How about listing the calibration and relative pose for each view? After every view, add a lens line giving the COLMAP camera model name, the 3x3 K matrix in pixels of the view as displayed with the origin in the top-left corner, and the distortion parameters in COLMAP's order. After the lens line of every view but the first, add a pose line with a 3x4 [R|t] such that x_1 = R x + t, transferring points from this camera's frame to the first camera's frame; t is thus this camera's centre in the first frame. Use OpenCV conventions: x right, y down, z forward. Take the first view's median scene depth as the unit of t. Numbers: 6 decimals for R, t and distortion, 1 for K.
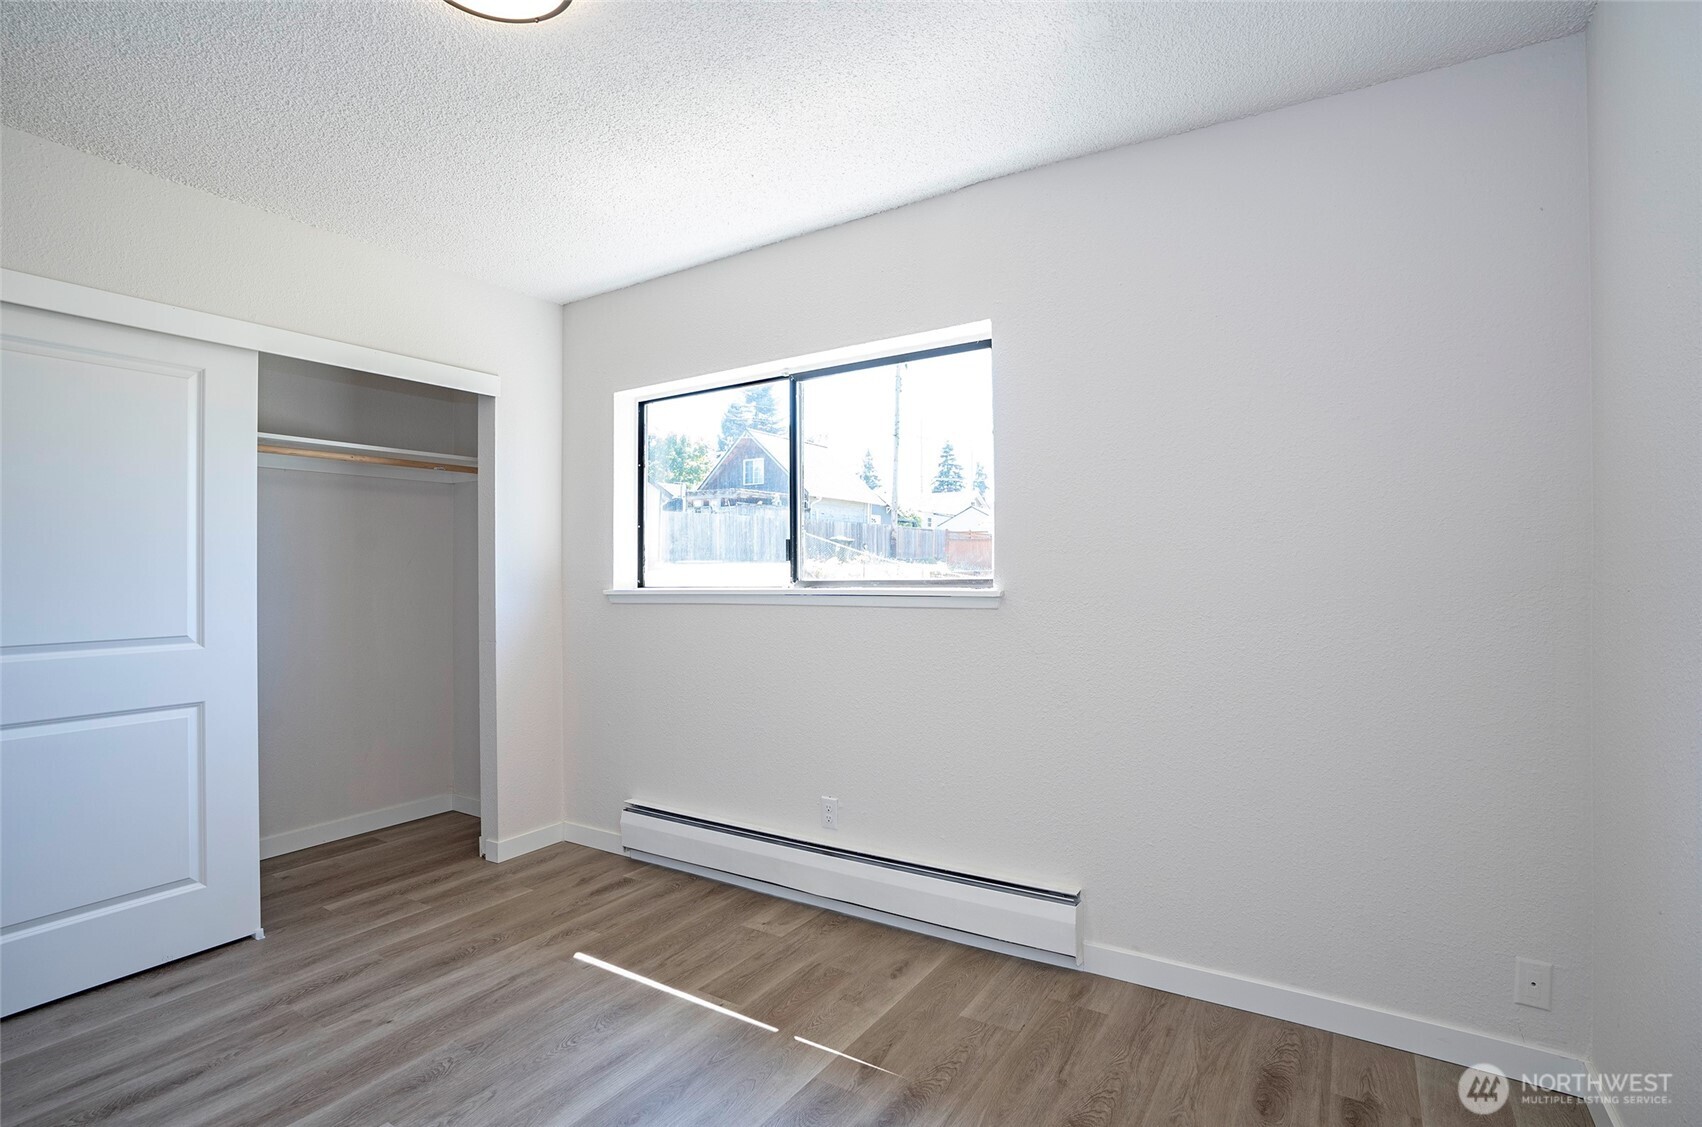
lens RADIAL K [[801.8, 0, 848.3], [0, 801.8, 549.7], [0, 0, 1]] dist [-0.068738, 0.026784]
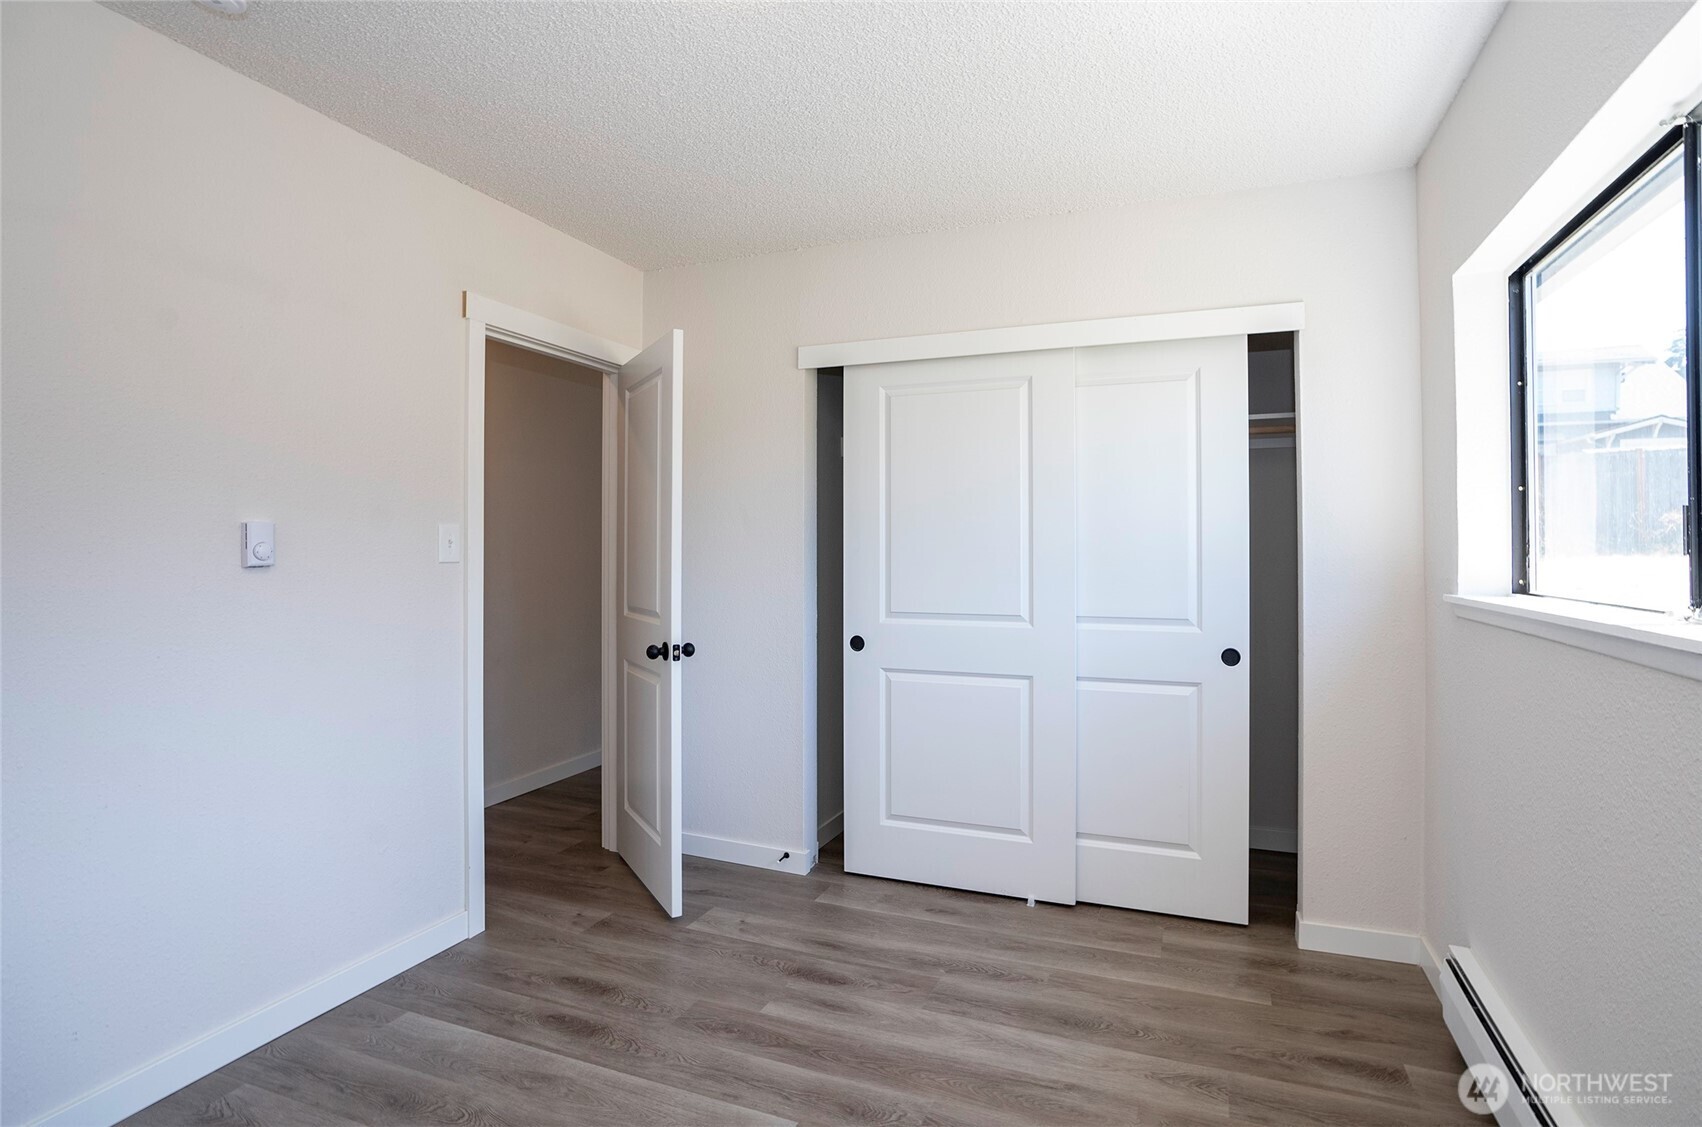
lens RADIAL K [[801.8, 0, 848.3], [0, 801.8, 549.7], [0, 0, 1]] dist [-0.068738, 0.026784]
pose [[0.194991, 0.005699, -0.980789, 0.251269], [0.026125, 0.999598, 0.011002, -0.004069], [0.980457, -0.027769, 0.194763, 0.558230]]
